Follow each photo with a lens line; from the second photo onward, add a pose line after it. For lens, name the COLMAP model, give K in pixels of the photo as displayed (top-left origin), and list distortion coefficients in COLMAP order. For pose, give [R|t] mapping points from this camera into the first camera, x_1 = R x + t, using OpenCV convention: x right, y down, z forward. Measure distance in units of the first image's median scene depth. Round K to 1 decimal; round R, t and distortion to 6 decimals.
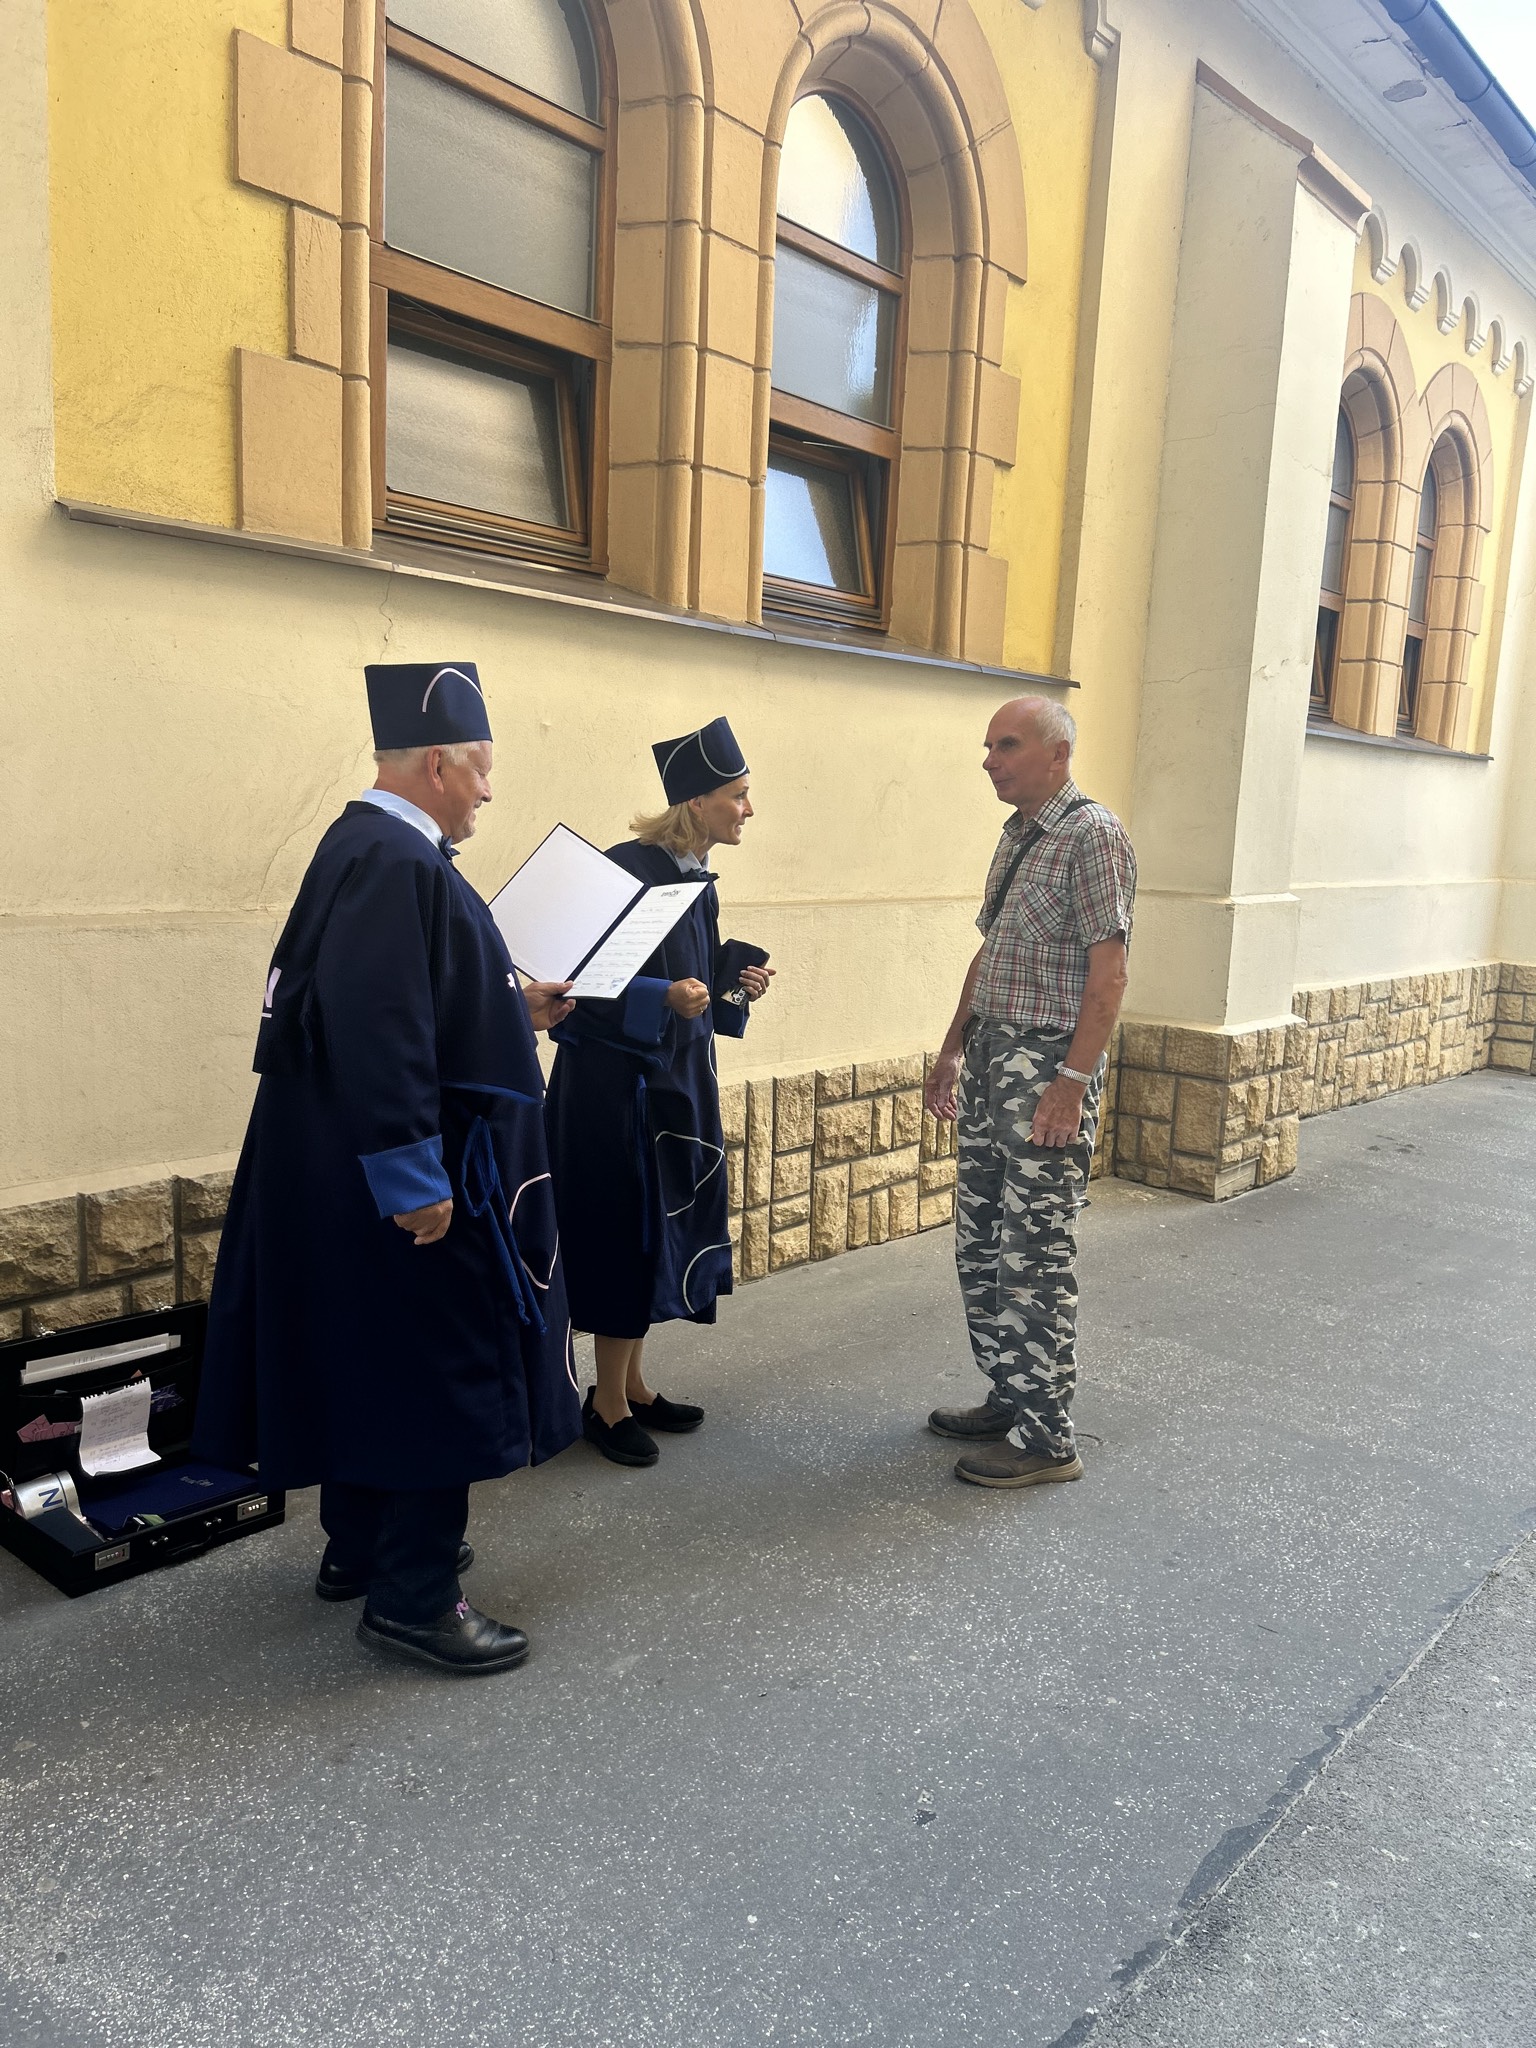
lens RADIAL K [[1539.4, 0, 766.3], [0, 1539.4, 1023.5], [0, 0, 1]] dist [0.053030, -0.048608]
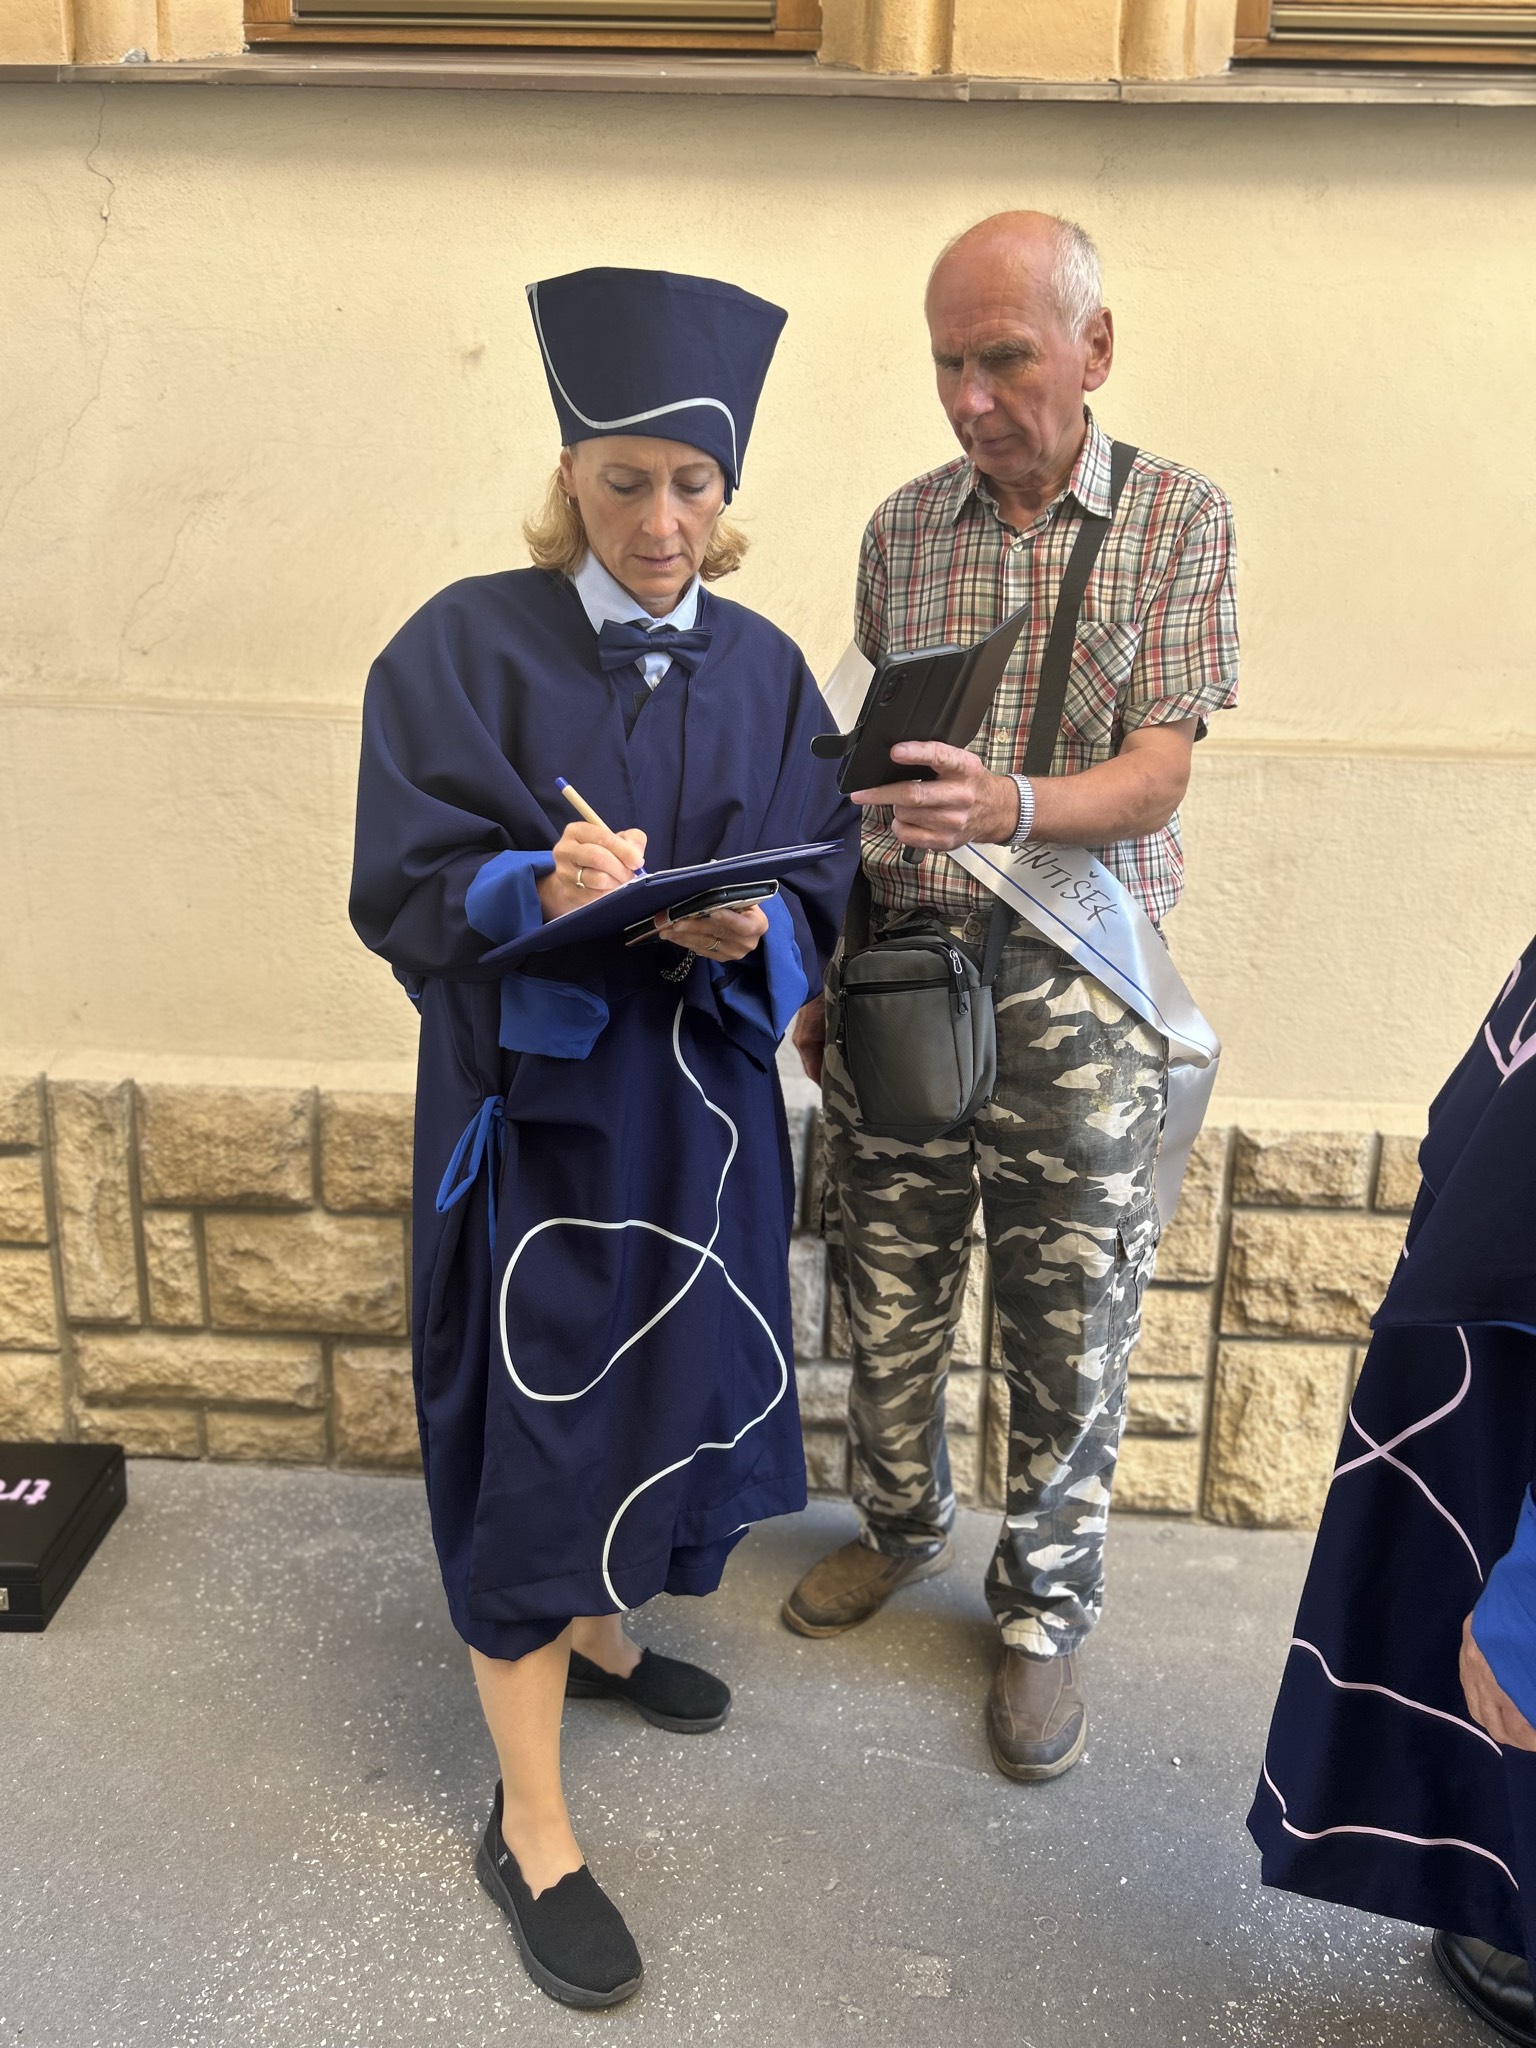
lens RADIAL K [[1539.4, 0, 768.4], [0, 1539.4, 1027.4], [0, 0, 1]] dist [0.053030, -0.048608]
pose [[0.608498, 0.179723, -0.772936, 0.288154], [-0.108920, 0.983713, 0.142986, -0.046984], [0.786045, -0.002819, 0.618162, 0.608341]]
